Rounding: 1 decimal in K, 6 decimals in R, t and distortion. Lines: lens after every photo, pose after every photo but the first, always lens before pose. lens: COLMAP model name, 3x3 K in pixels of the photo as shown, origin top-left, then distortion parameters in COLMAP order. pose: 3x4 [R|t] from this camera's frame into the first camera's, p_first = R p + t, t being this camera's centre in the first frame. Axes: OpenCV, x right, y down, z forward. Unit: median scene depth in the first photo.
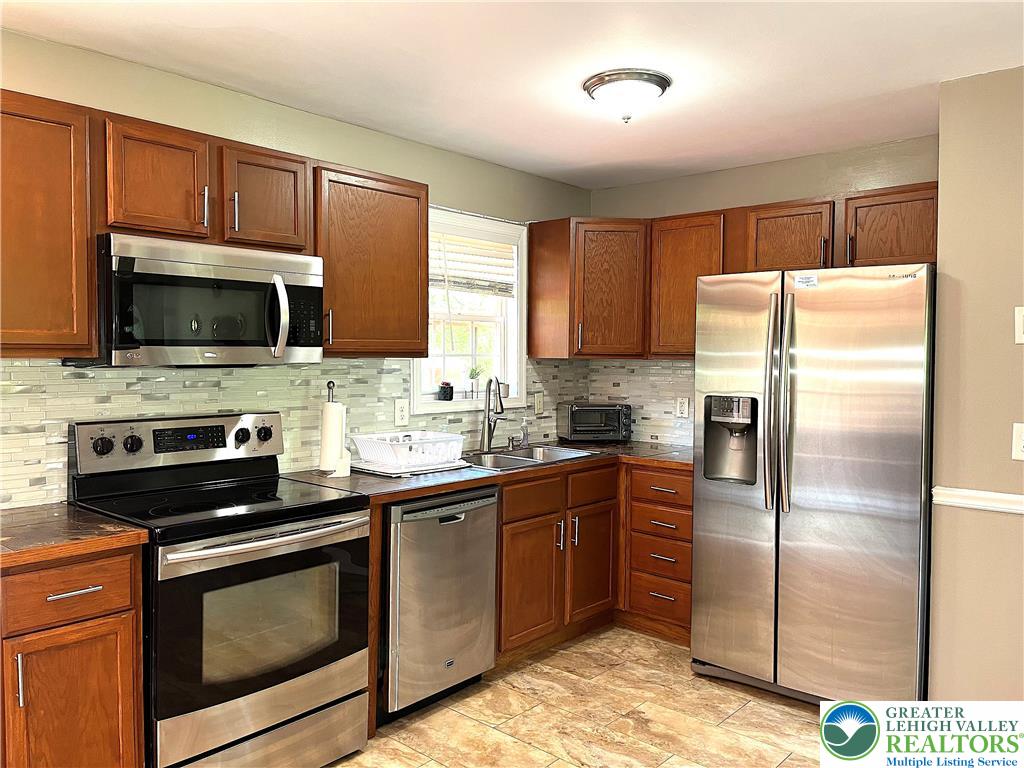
lens RADIAL K [[784.6, 0, 501.7], [0, 784.6, 383.1], [0, 0, 1]] dist [0.071673, 0.001087]
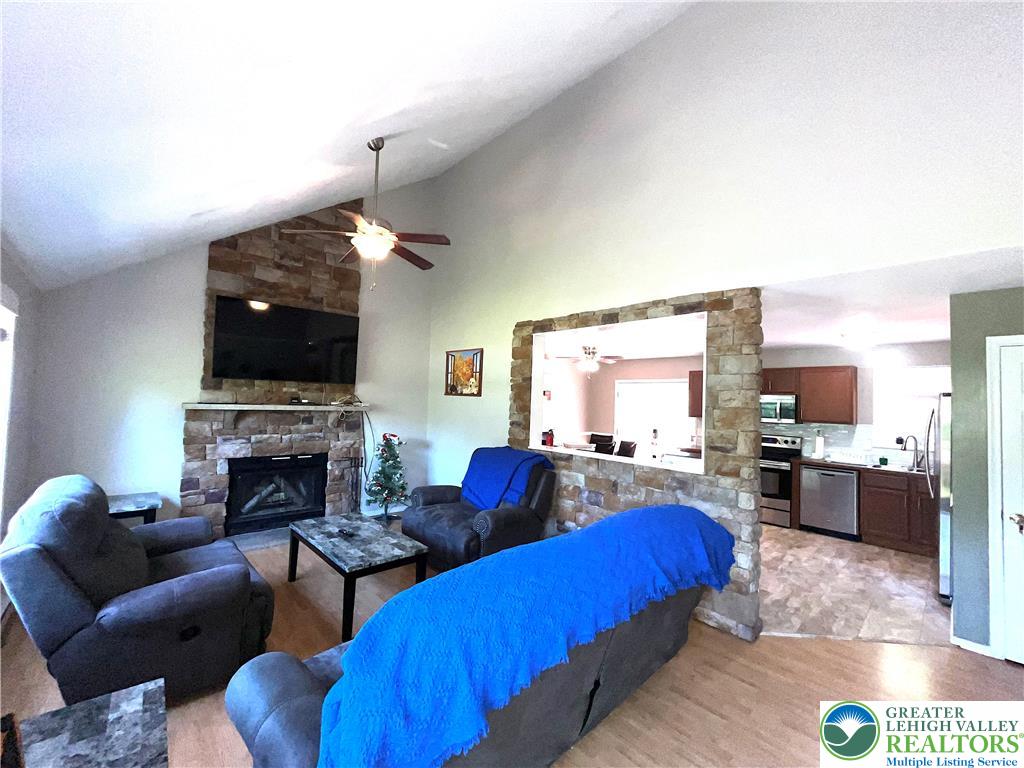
lens RADIAL K [[413.7, 0, 512.0], [0, 413.7, 384.0], [0, 0, 1]] dist [0.000055, 0.000002]
pose [[-0.081275, -0.026633, -0.996336, 1.749229], [-0.058451, 0.998050, -0.021911, -0.090458], [0.994976, 0.056456, -0.082673, -0.169770]]
